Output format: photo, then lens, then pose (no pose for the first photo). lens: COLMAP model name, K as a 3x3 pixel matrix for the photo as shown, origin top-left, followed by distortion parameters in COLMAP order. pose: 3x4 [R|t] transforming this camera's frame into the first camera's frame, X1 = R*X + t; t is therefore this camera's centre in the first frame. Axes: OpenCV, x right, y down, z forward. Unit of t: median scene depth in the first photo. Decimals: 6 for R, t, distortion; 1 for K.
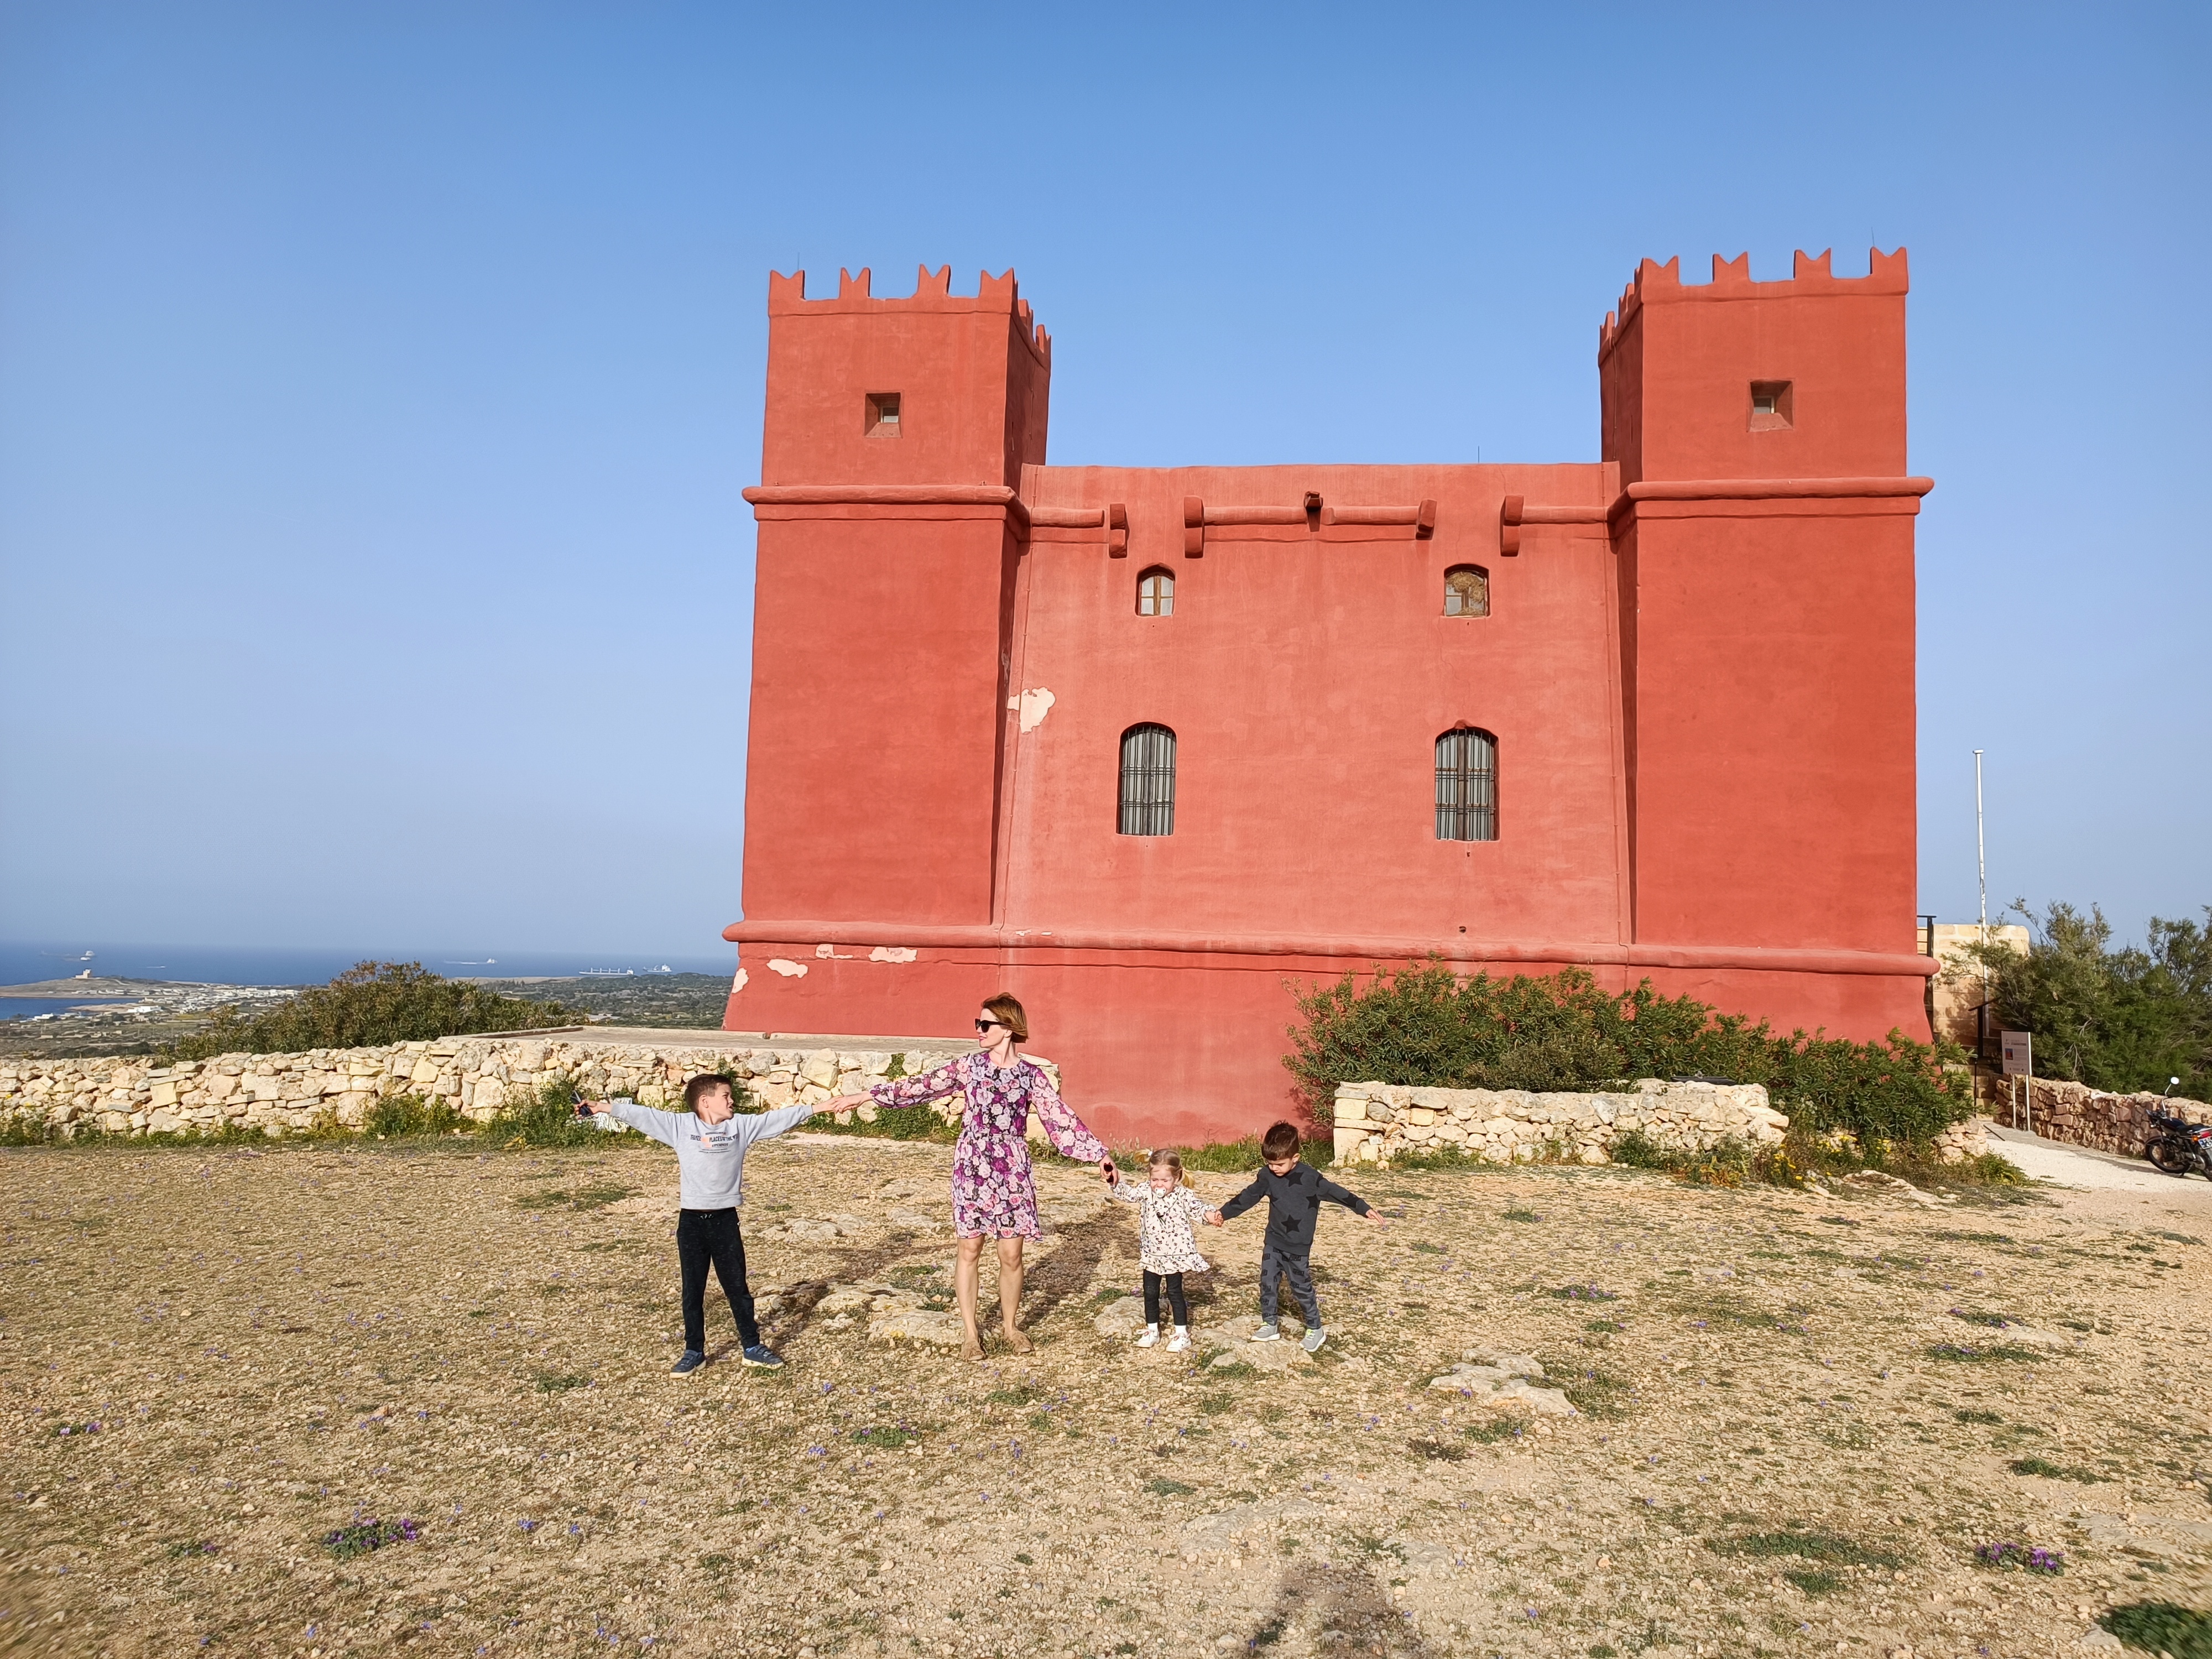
lens RADIAL K [[1686.4, 0, 1090.3], [0, 1686.4, 828.7], [0, 0, 1]] dist [0.028242, -0.019920]
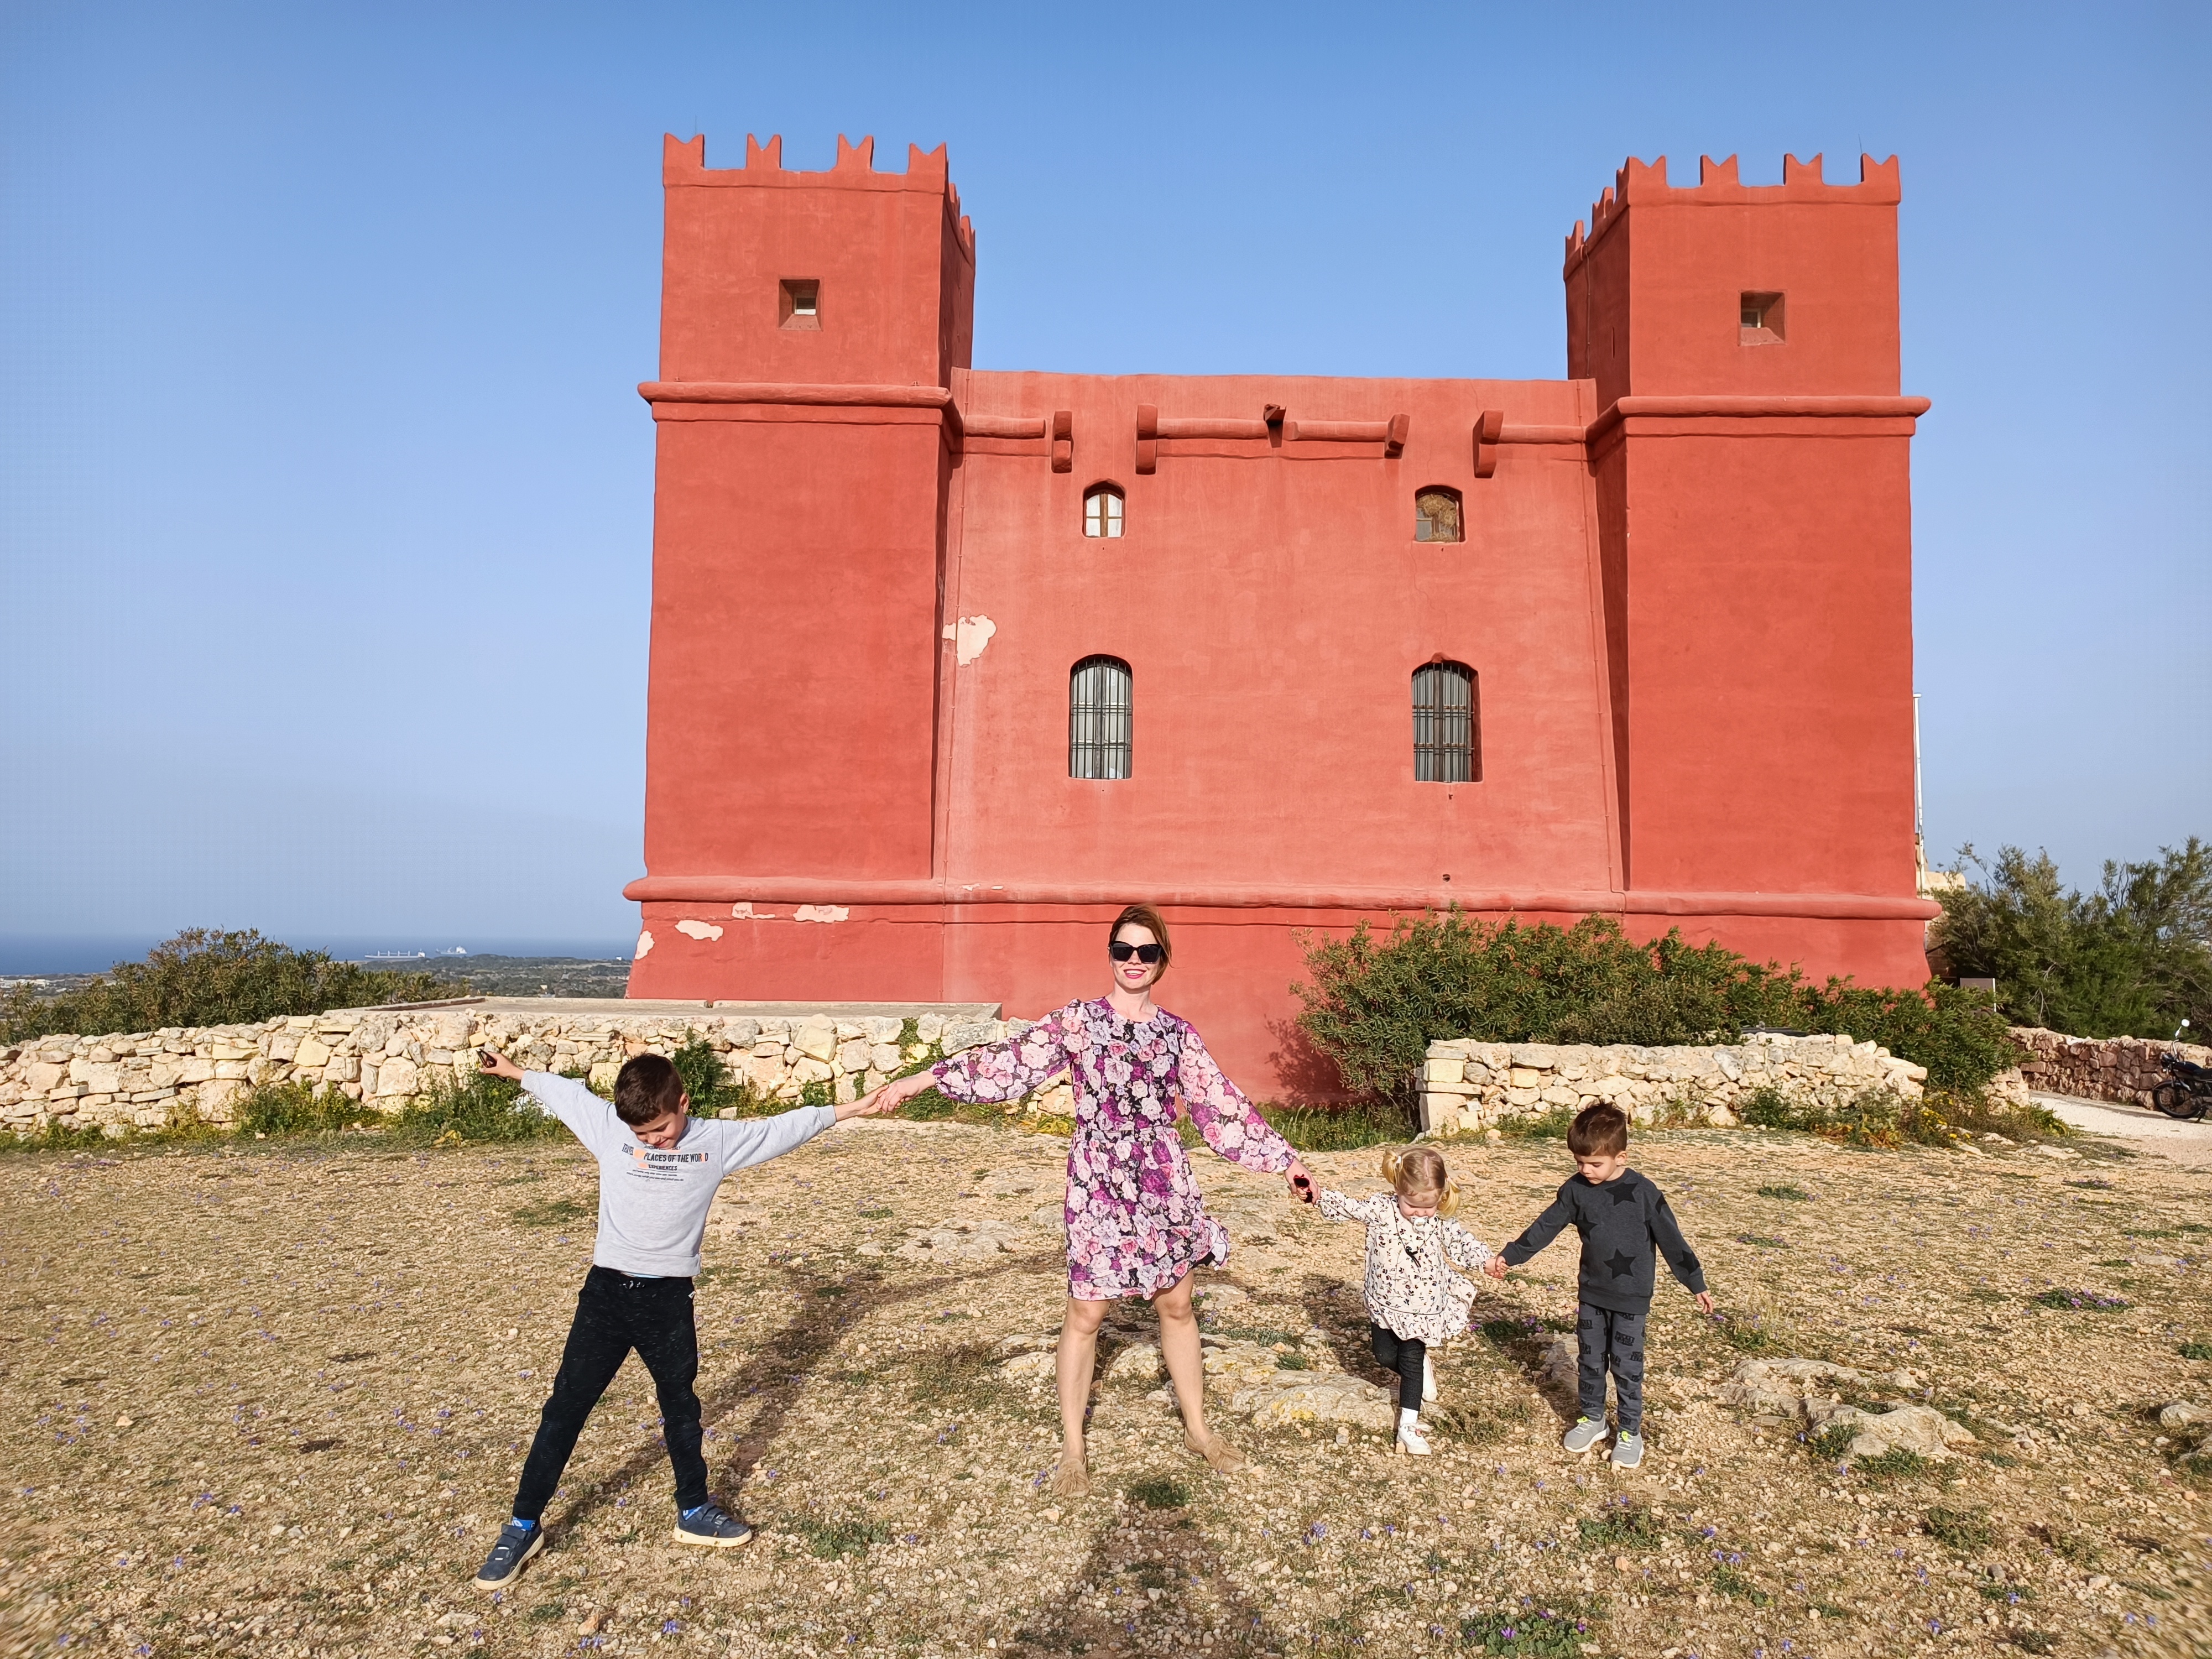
lens RADIAL K [[1686.4, 0, 1106.1], [0, 1686.4, 837.4], [0, 0, 1]] dist [0.028242, -0.019920]
pose [[0.992732, -0.007442, 0.120116, -0.074964], [0.004938, 0.999765, 0.021128, 0.016746], [-0.120245, -0.020381, 0.992535, 0.101317]]
